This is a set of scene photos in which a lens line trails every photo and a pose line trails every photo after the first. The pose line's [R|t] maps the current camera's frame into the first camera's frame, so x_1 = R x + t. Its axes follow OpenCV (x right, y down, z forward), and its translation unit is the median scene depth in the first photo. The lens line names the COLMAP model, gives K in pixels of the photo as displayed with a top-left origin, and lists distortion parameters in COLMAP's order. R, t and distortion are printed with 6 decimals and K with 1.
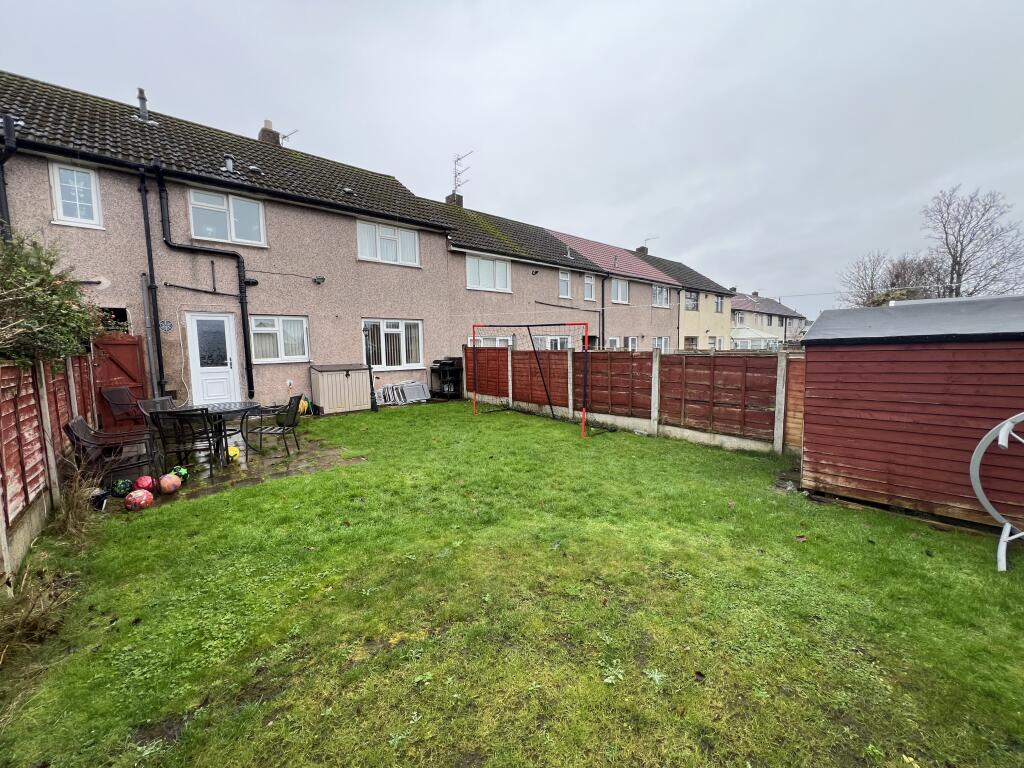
lens RADIAL K [[409.8, 0, 510.8], [0, 409.8, 388.0], [0, 0, 1]] dist [-0.004805, 0.001135]
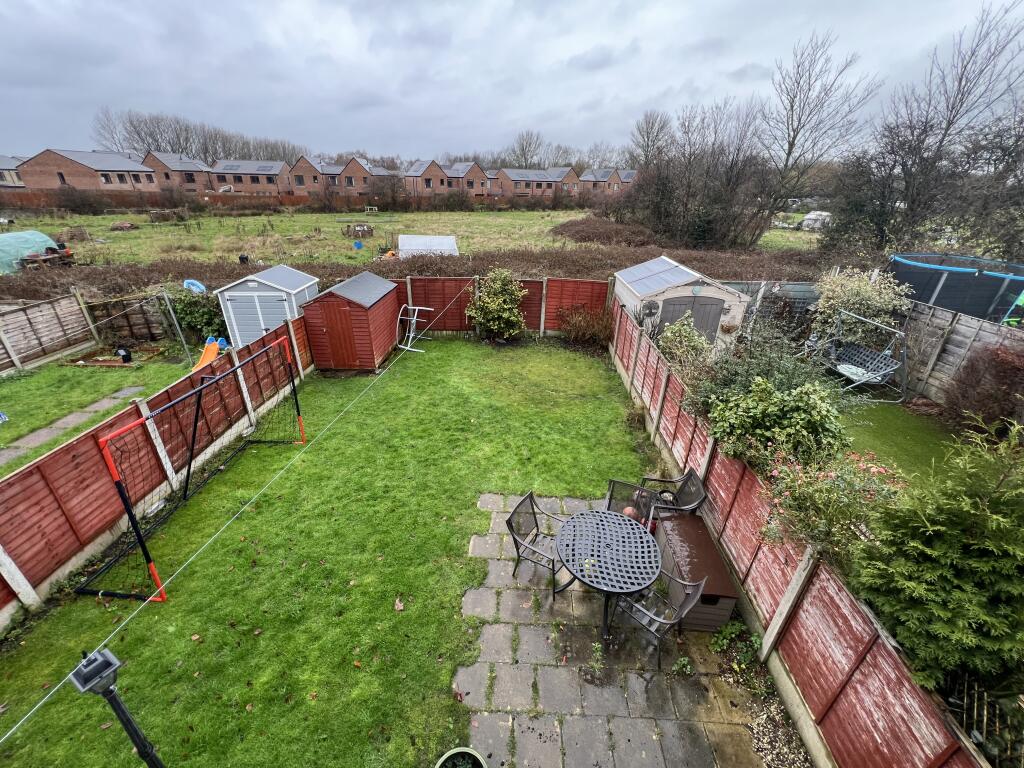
lens RADIAL K [[409.8, 0, 510.2], [0, 409.8, 384.3], [0, 0, 1]] dist [-0.004805, 0.001135]
pose [[-0.734873, -0.308778, 0.603836, -0.735799], [0.039482, 0.869357, 0.492604, -0.462969], [-0.677055, 0.385842, -0.626676, 1.133511]]
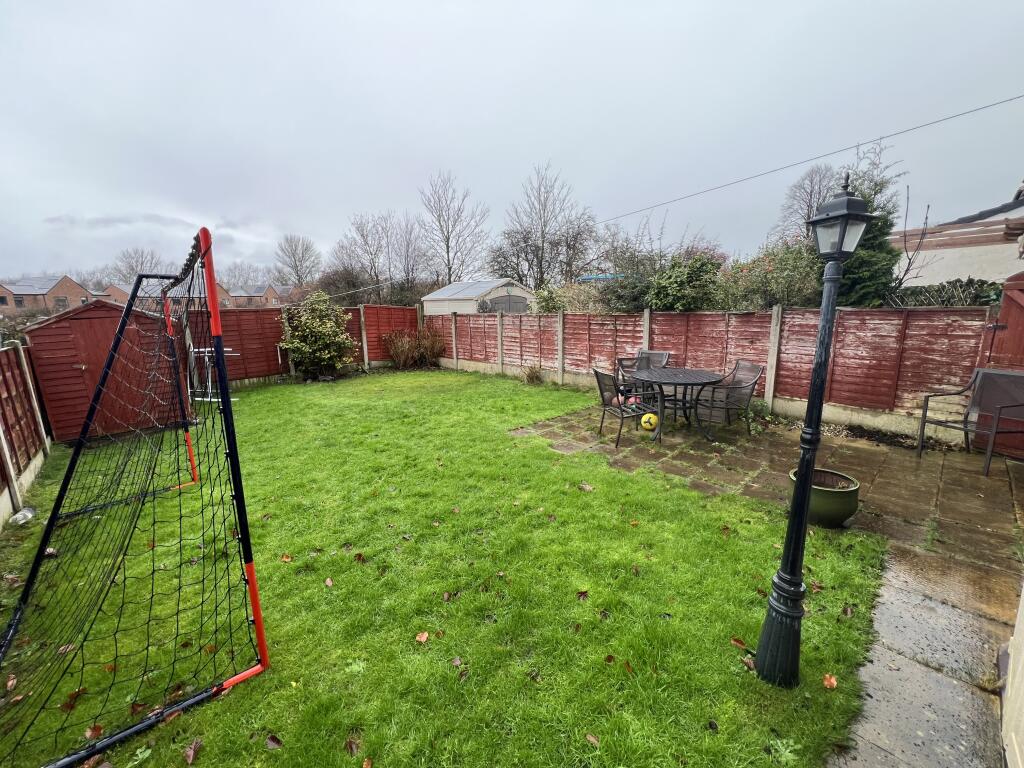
lens RADIAL K [[409.8, 0, 510.1], [0, 409.8, 380.6], [0, 0, 1]] dist [-0.004805, 0.001135]
pose [[-0.999115, 0.035626, -0.022382, -0.265603], [0.028296, 0.962668, 0.269201, -0.161709], [0.031137, 0.268329, -0.962824, 1.428685]]
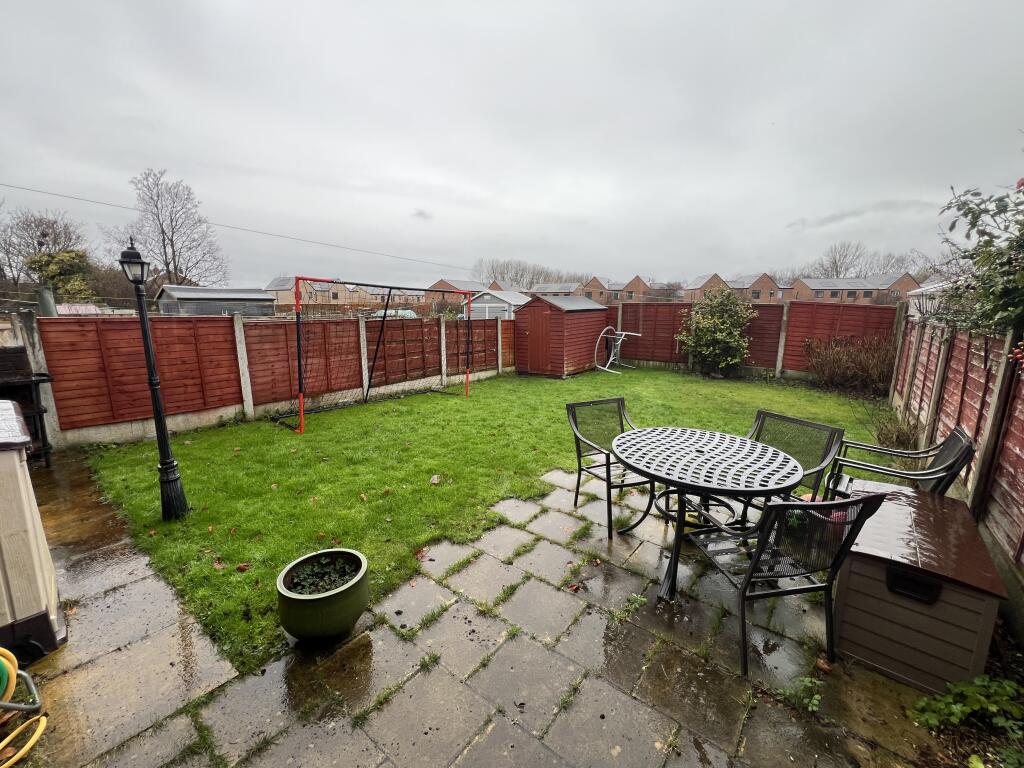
lens RADIAL K [[409.8, 0, 509.0], [0, 409.8, 386.7], [0, 0, 1]] dist [-0.004805, 0.001135]
pose [[-0.189188, -0.186272, 0.964111, -0.852985], [0.087987, 0.974677, 0.205579, -0.117536], [-0.977991, 0.123722, -0.168007, 0.978039]]
